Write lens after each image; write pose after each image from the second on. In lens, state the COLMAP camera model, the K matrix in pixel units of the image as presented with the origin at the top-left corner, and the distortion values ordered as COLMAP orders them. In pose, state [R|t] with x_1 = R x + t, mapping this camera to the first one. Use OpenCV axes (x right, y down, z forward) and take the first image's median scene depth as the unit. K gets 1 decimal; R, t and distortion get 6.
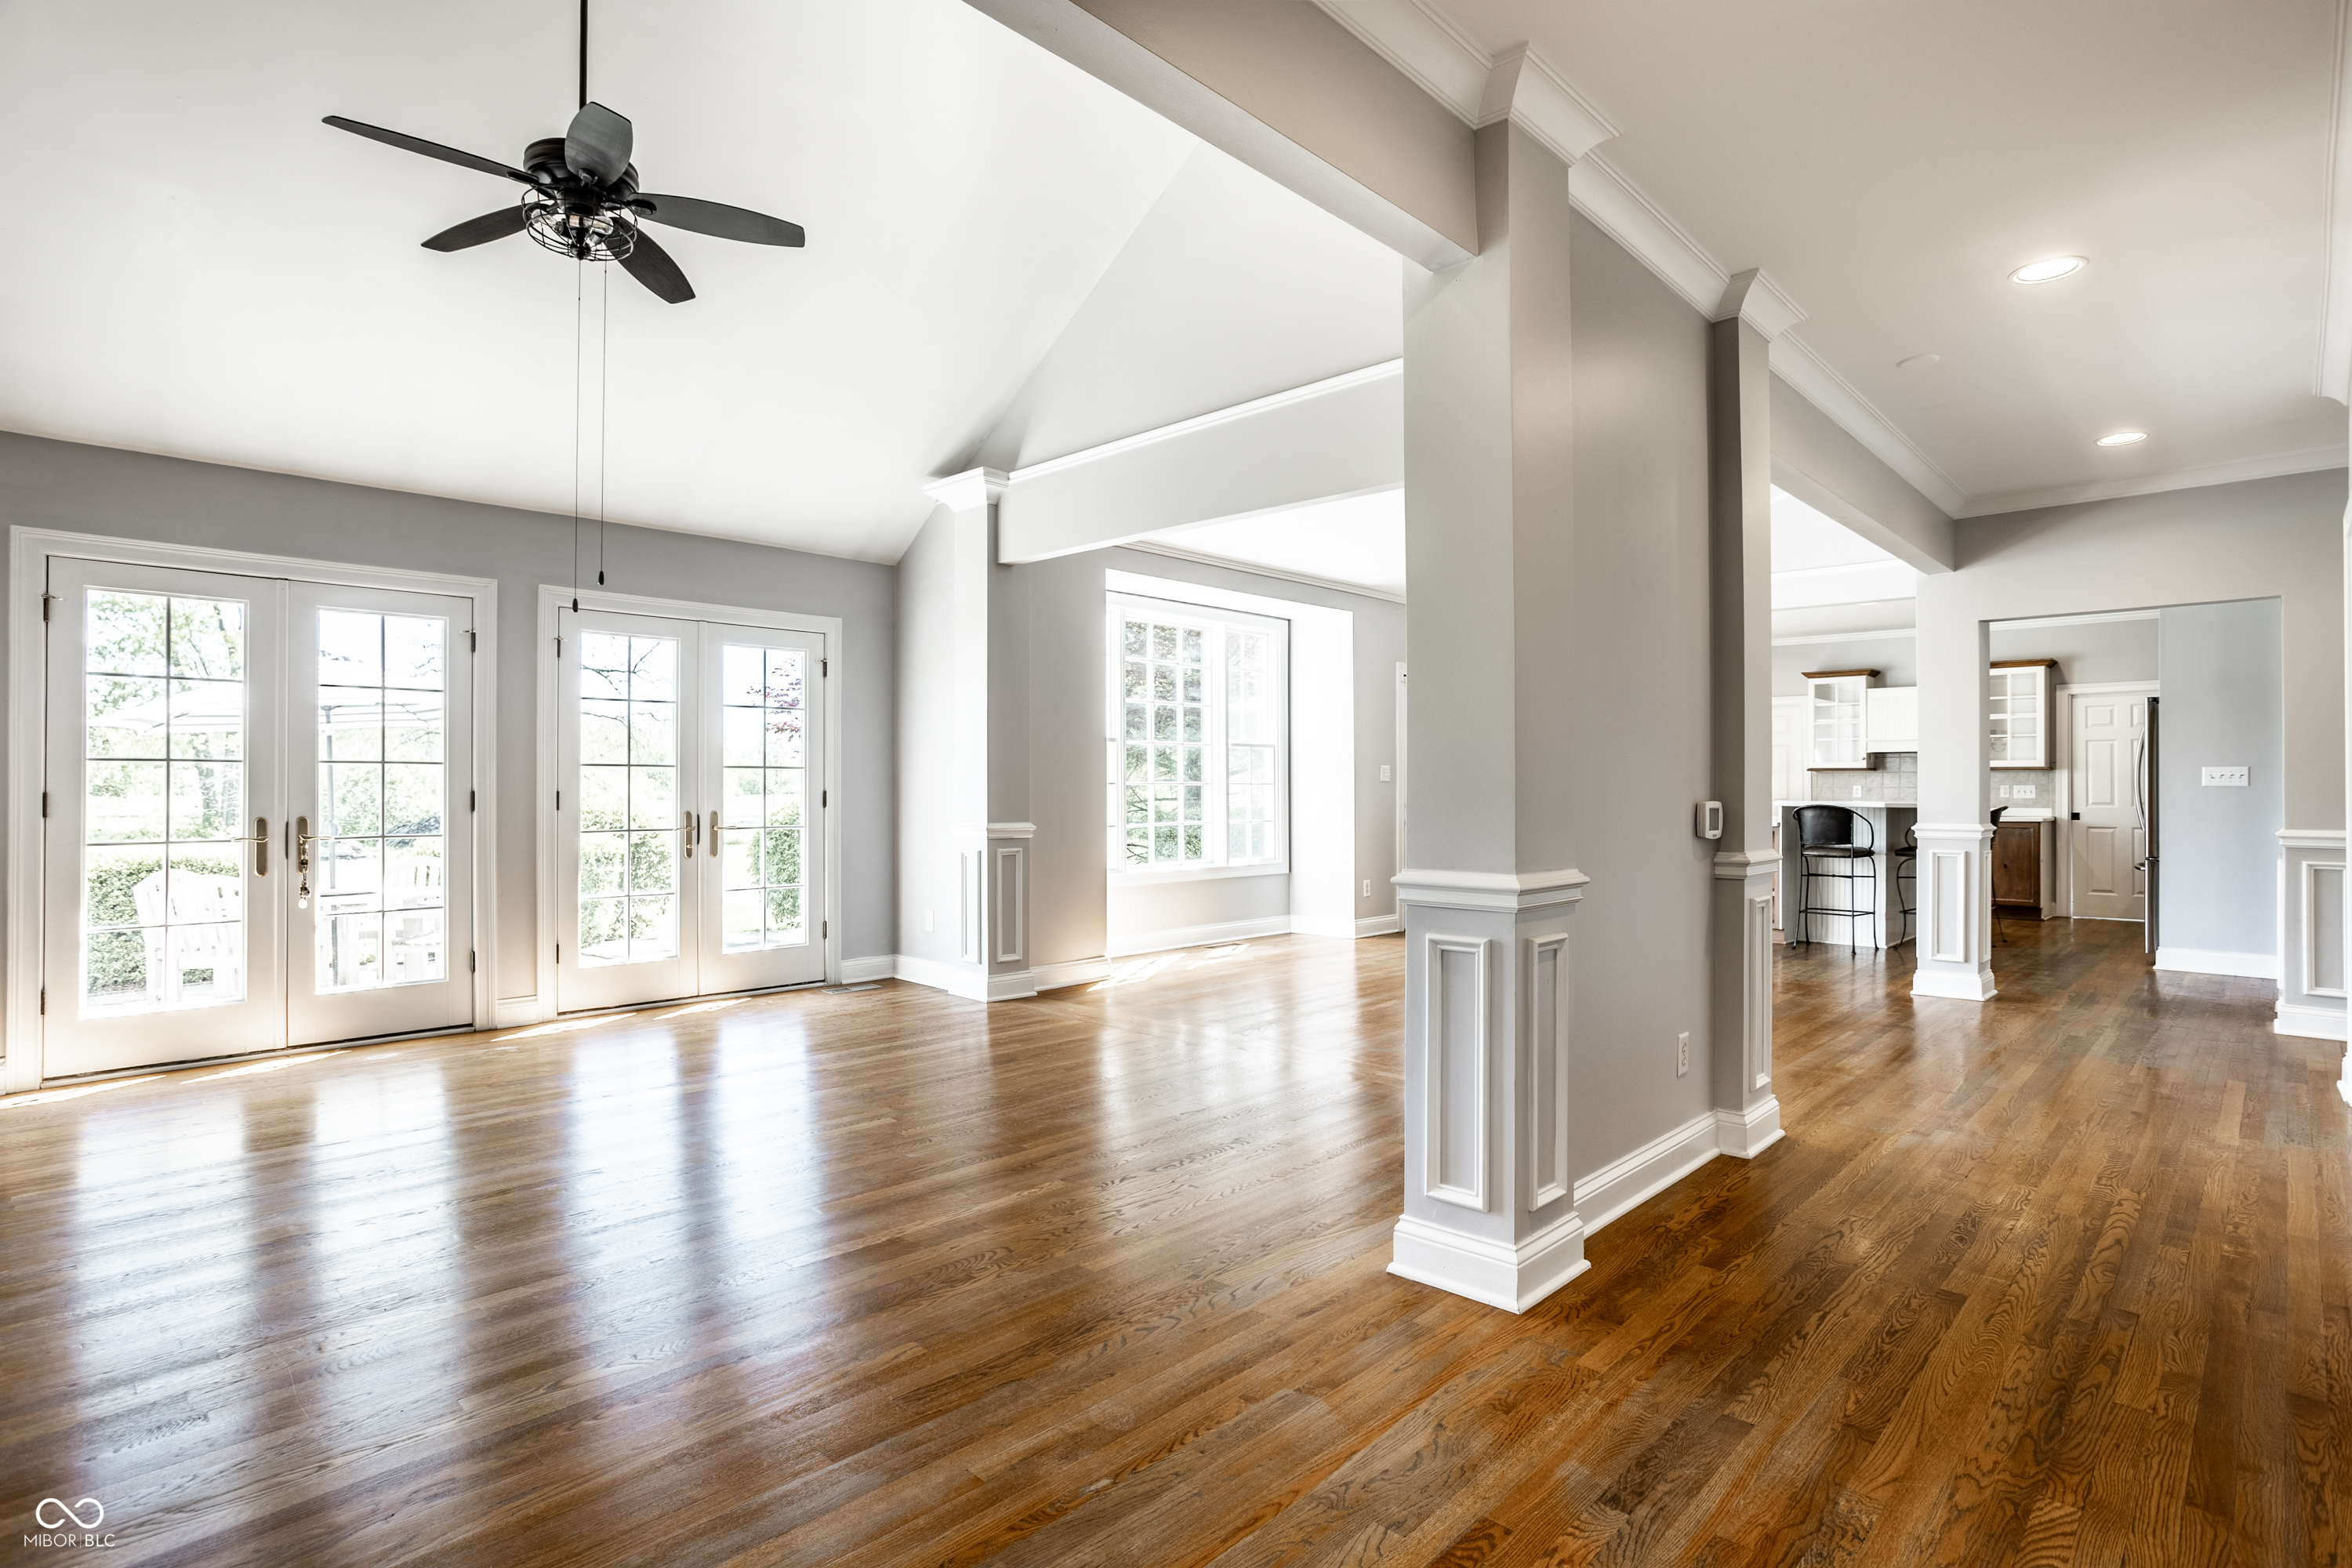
lens RADIAL K [[1203.2, 0, 1156.1], [0, 1203.2, 784.8], [0, 0, 1]] dist [-0.016084, 0.003993]
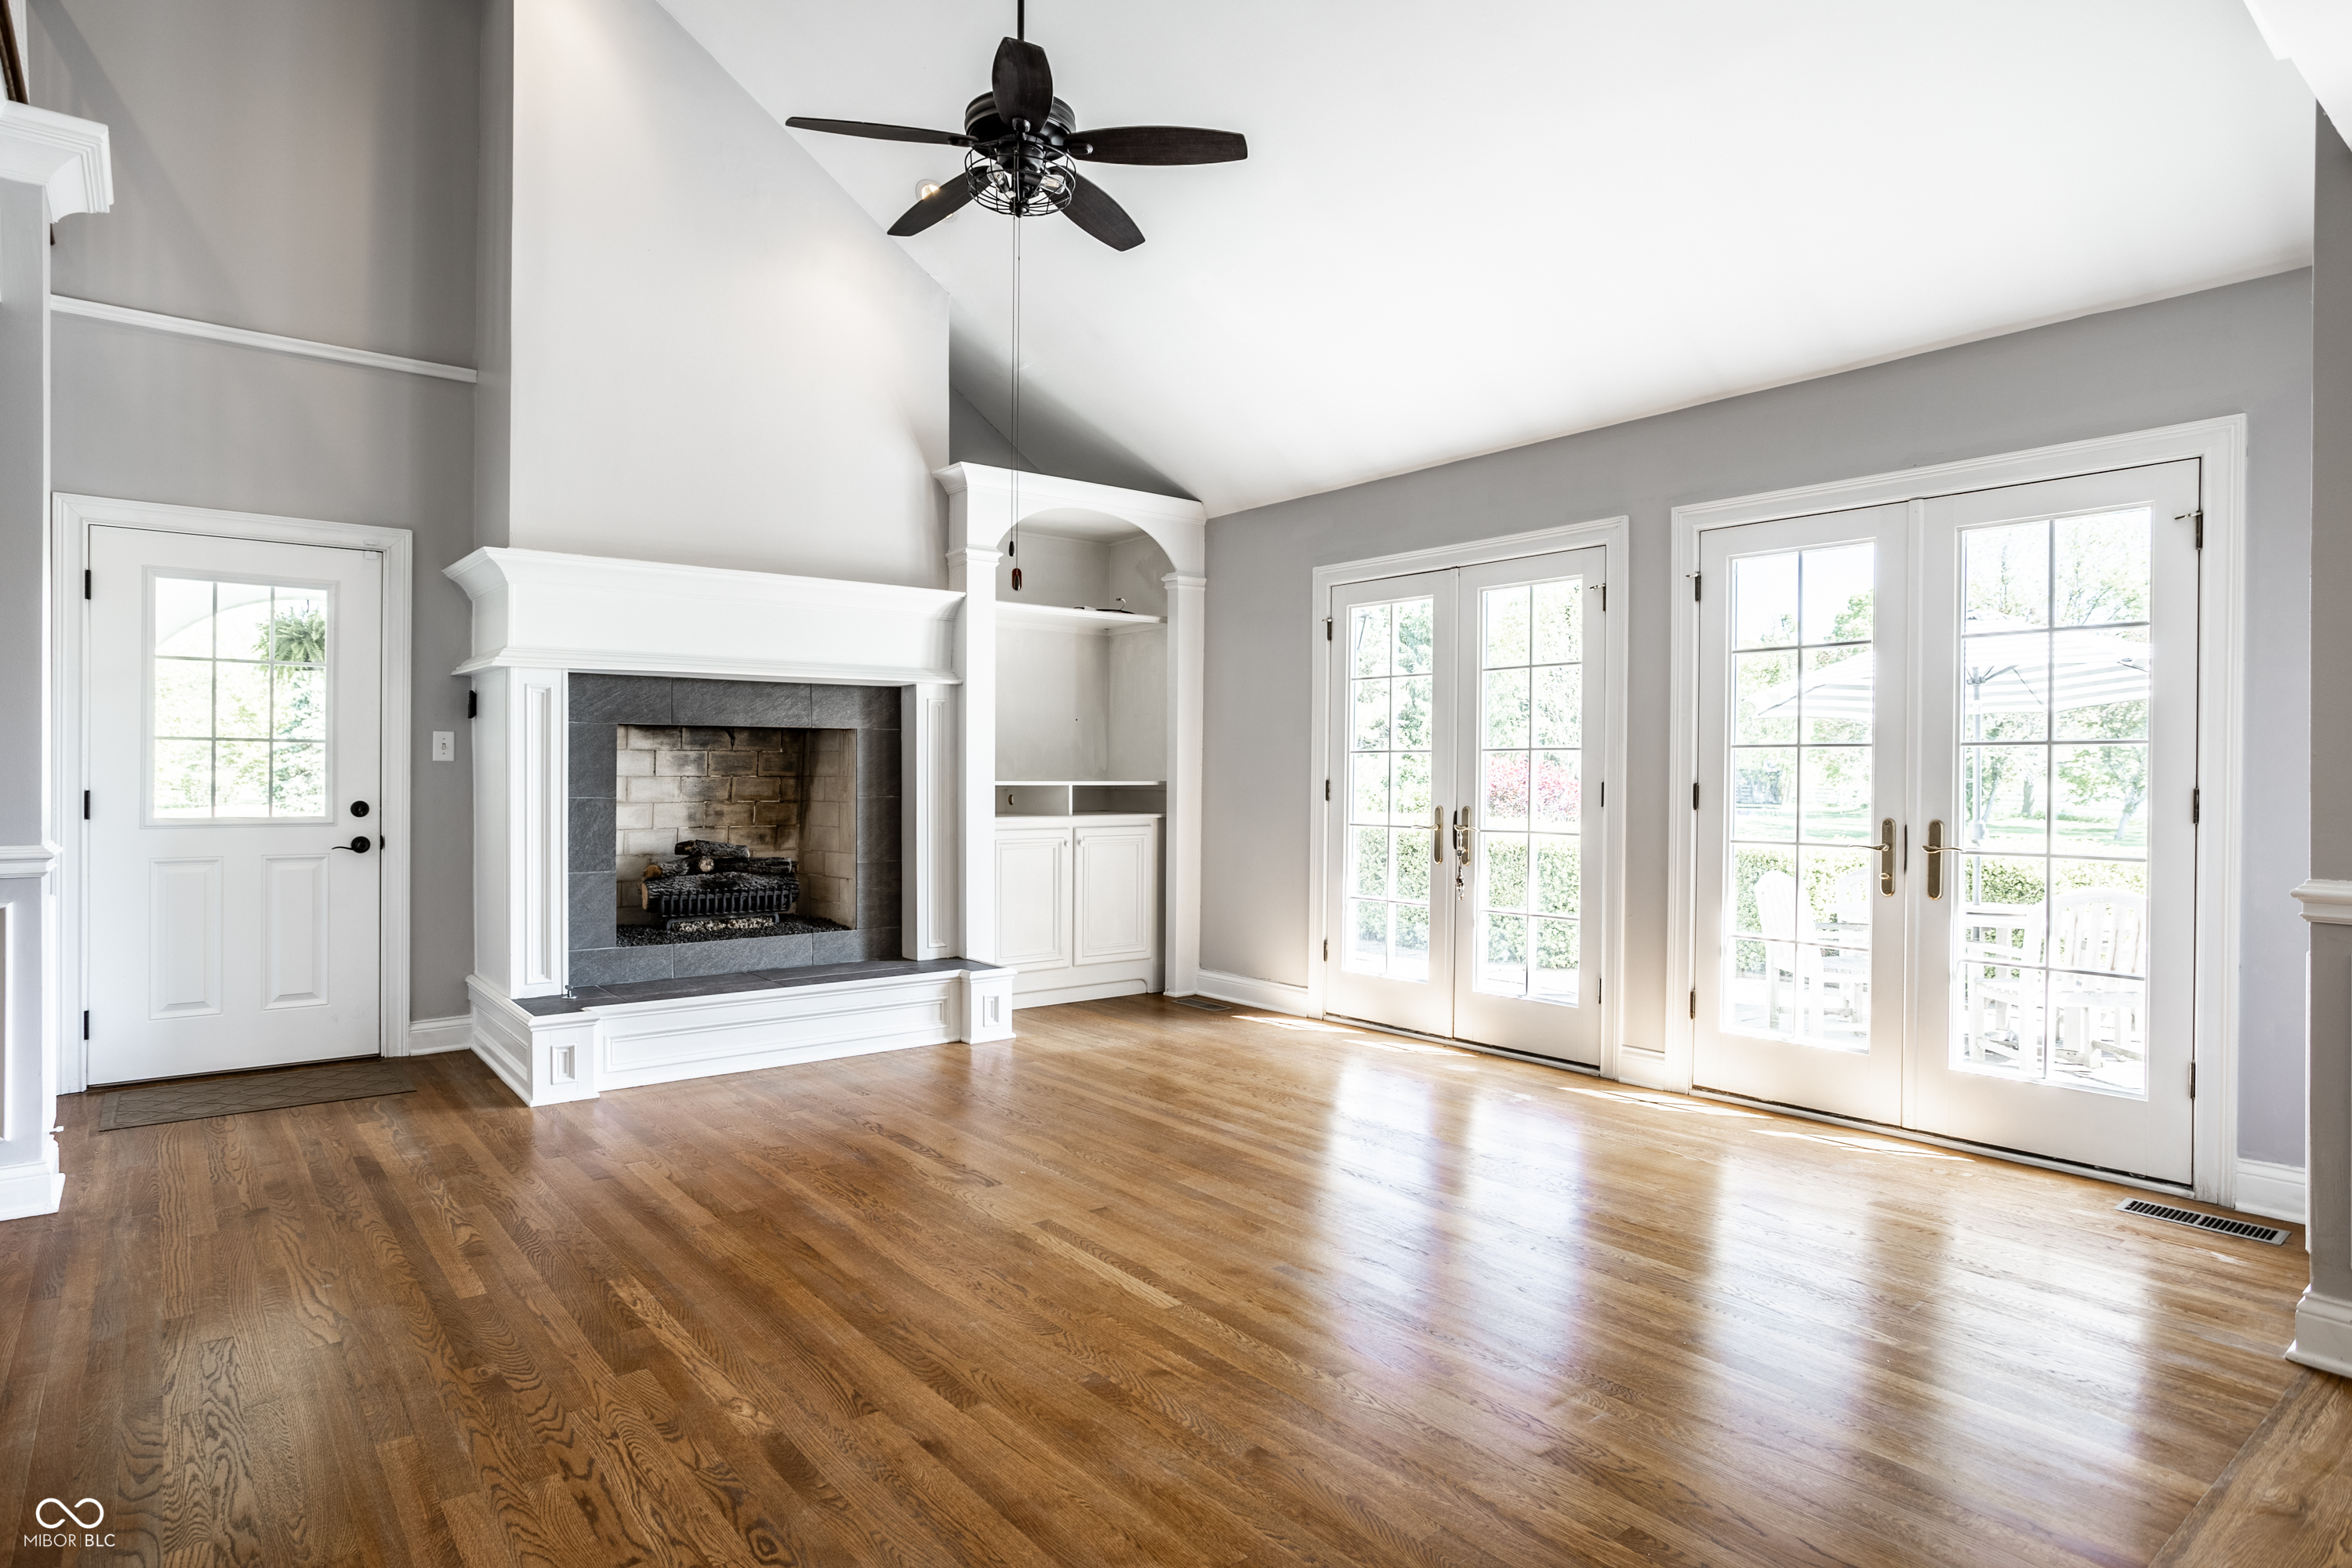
lens RADIAL K [[1286.9, 0, 1149.3], [0, 1286.9, 767.5], [0, 0, 1]] dist [-0.008352, 0.004501]
pose [[-0.107490, -0.009091, -0.994165, 0.283243], [-0.007587, 0.999937, -0.008324, 0.004593], [0.994177, 0.006648, -0.107553, 0.666673]]
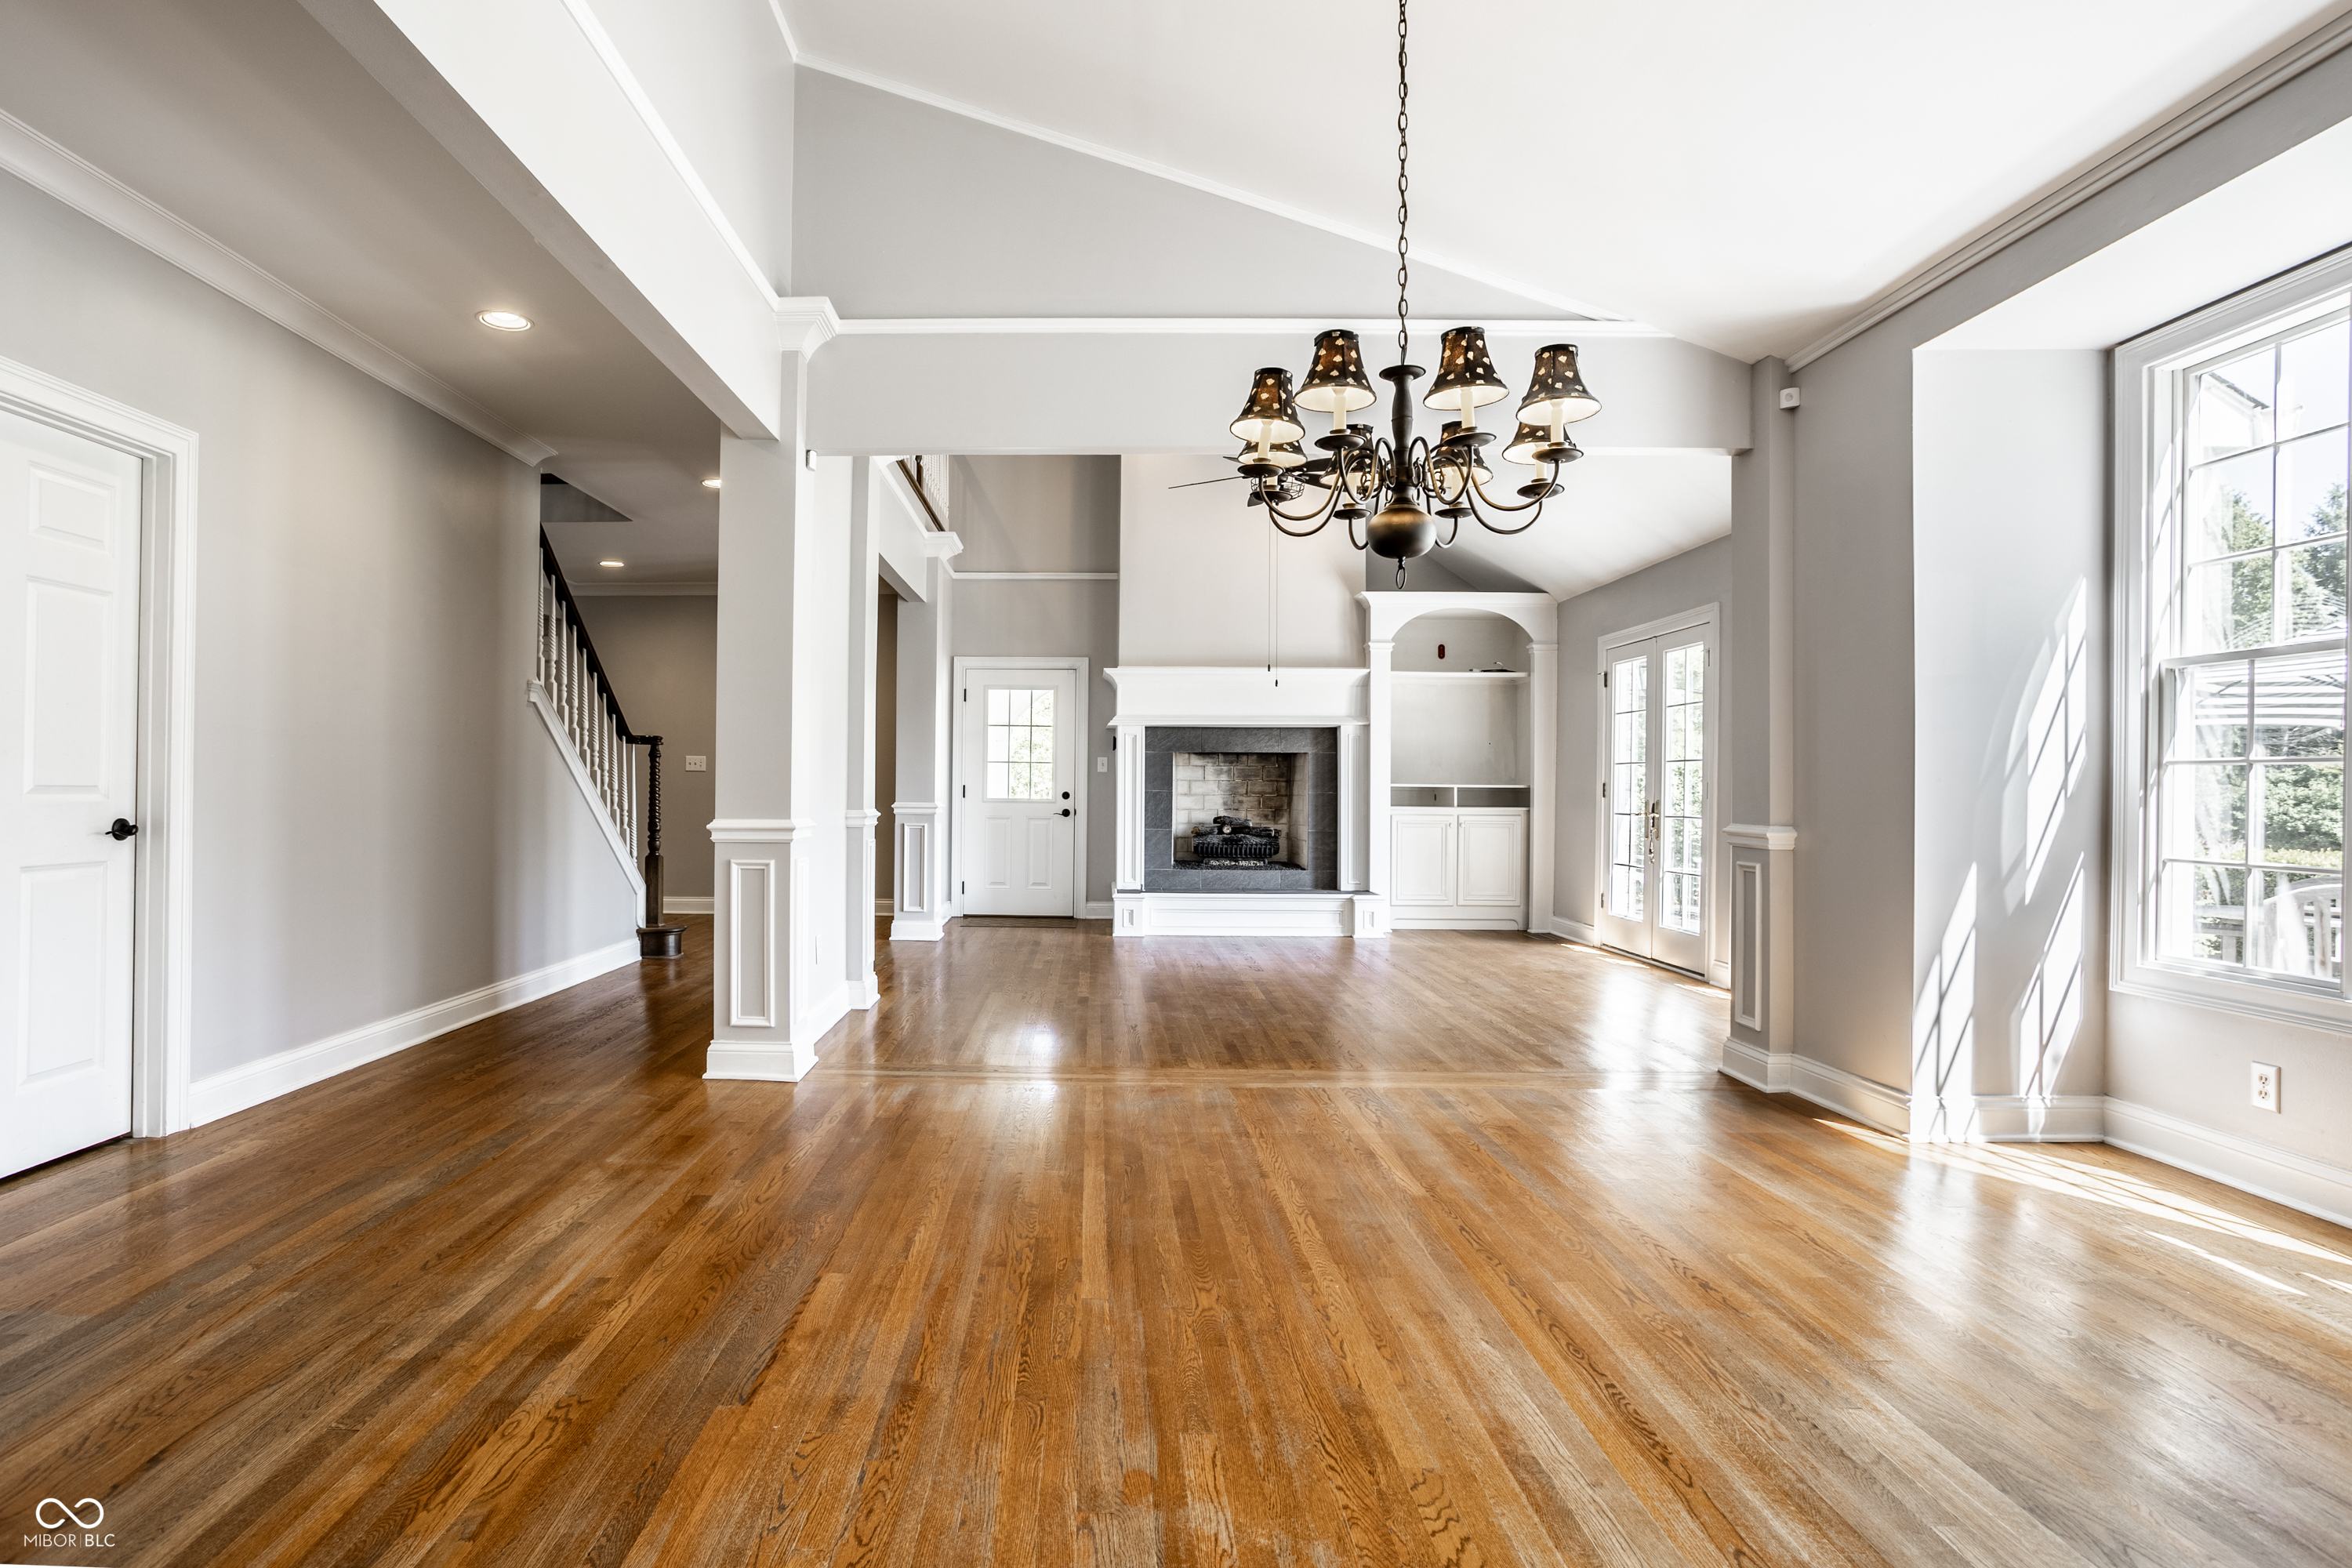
lens RADIAL K [[1203.2, 0, 1099.0], [0, 1203.2, 771.3], [0, 0, 1]] dist [-0.016084, 0.003993]
pose [[-0.689320, -0.015199, -0.724297, 0.622314], [-0.012373, 0.999881, -0.009206, 0.010061], [0.724351, 0.002616, -0.689426, 1.175313]]
